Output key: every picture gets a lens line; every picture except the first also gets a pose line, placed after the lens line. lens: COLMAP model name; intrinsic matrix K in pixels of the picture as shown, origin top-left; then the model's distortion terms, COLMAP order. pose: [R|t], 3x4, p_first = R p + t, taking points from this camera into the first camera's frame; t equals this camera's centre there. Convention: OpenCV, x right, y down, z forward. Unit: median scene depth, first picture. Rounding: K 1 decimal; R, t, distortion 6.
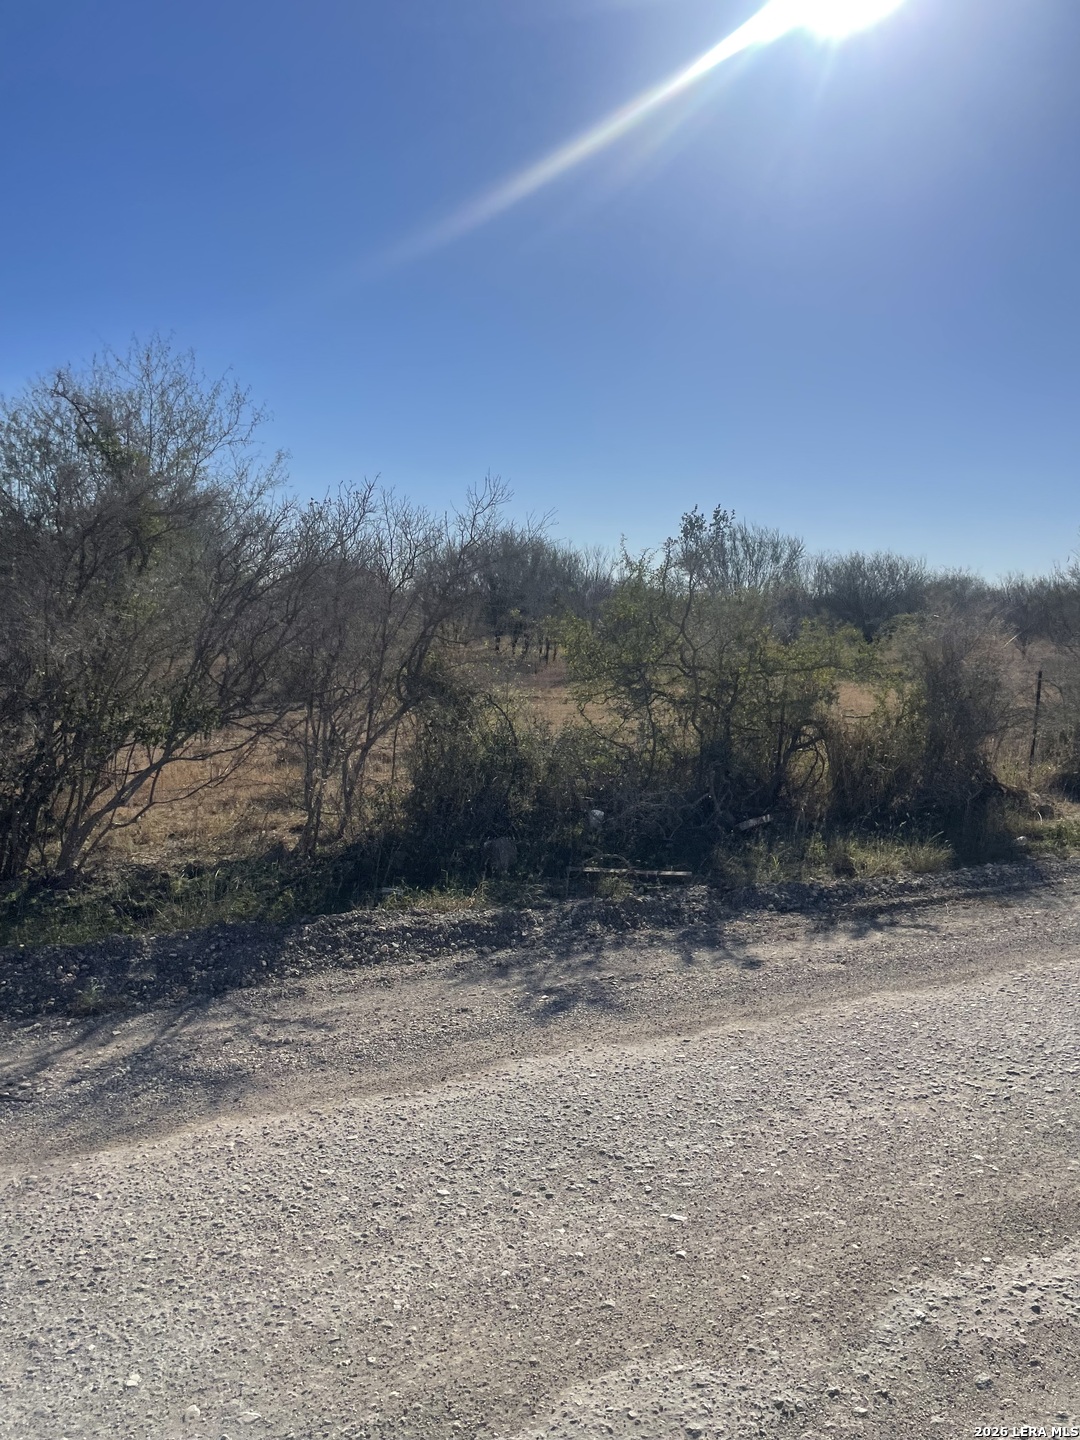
lens RADIAL K [[1088.9, 0, 540.0], [0, 1088.9, 720.0], [0, 0, 1]] dist [0.100628, -0.128367]
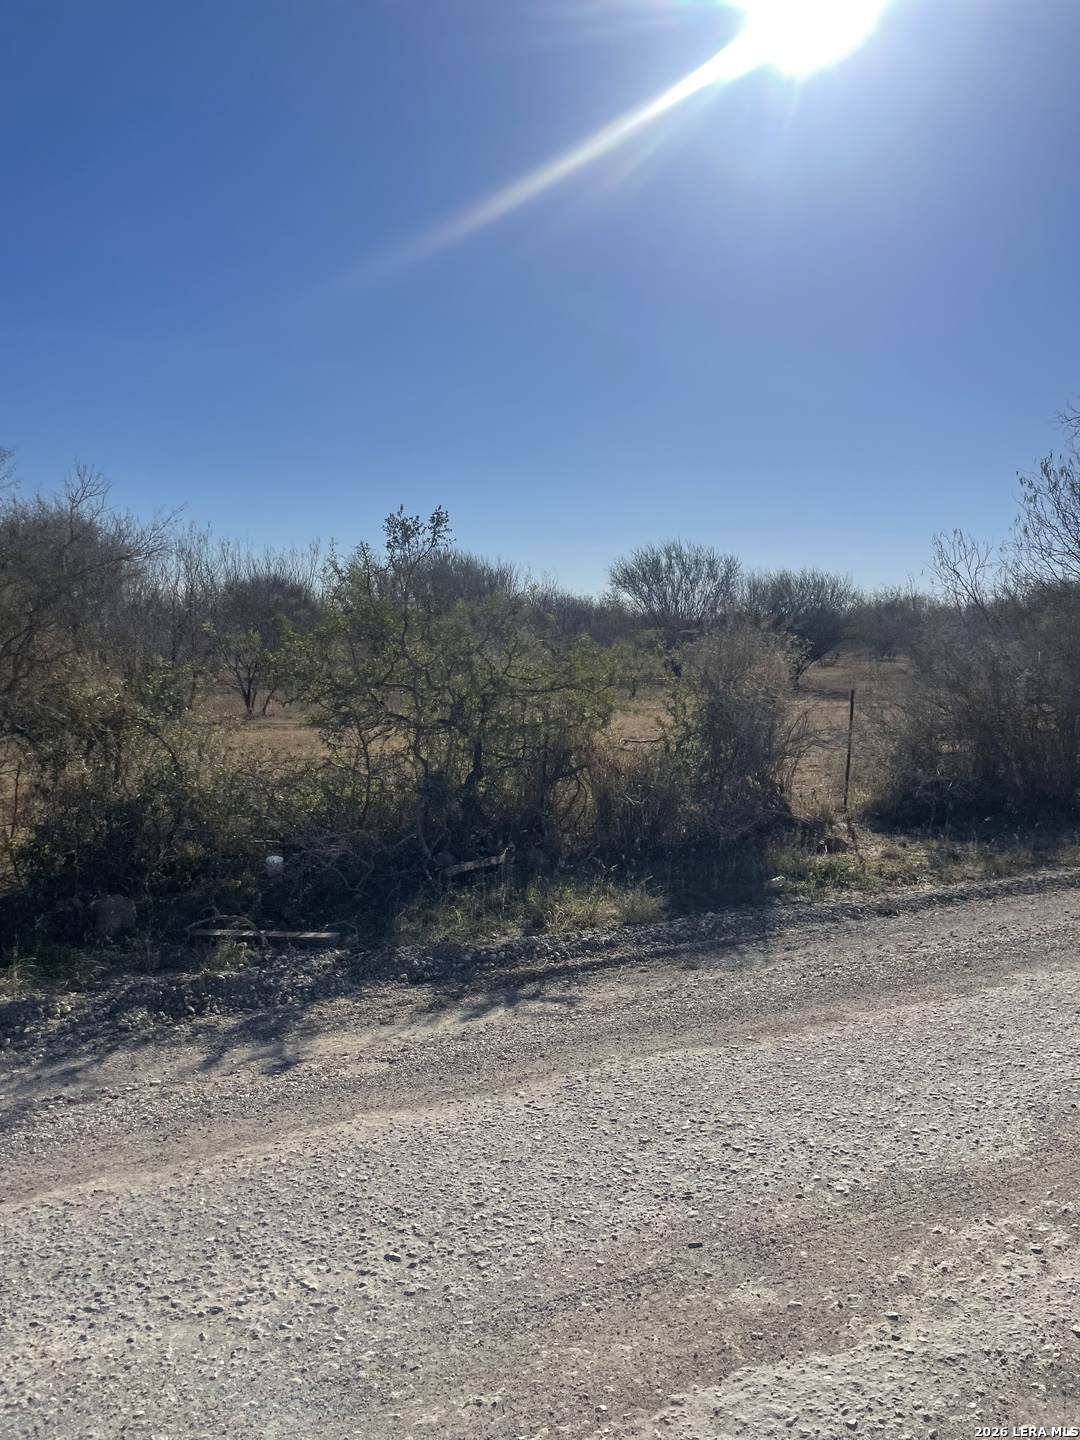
lens RADIAL K [[1088.9, 0, 540.0], [0, 1088.9, 720.0], [0, 0, 1]] dist [0.100628, -0.128367]
pose [[0.999368, -0.007676, 0.034713, 0.209351], [0.008280, 0.999816, -0.017286, -0.007320], [-0.034574, 0.017562, 0.999248, 0.114979]]
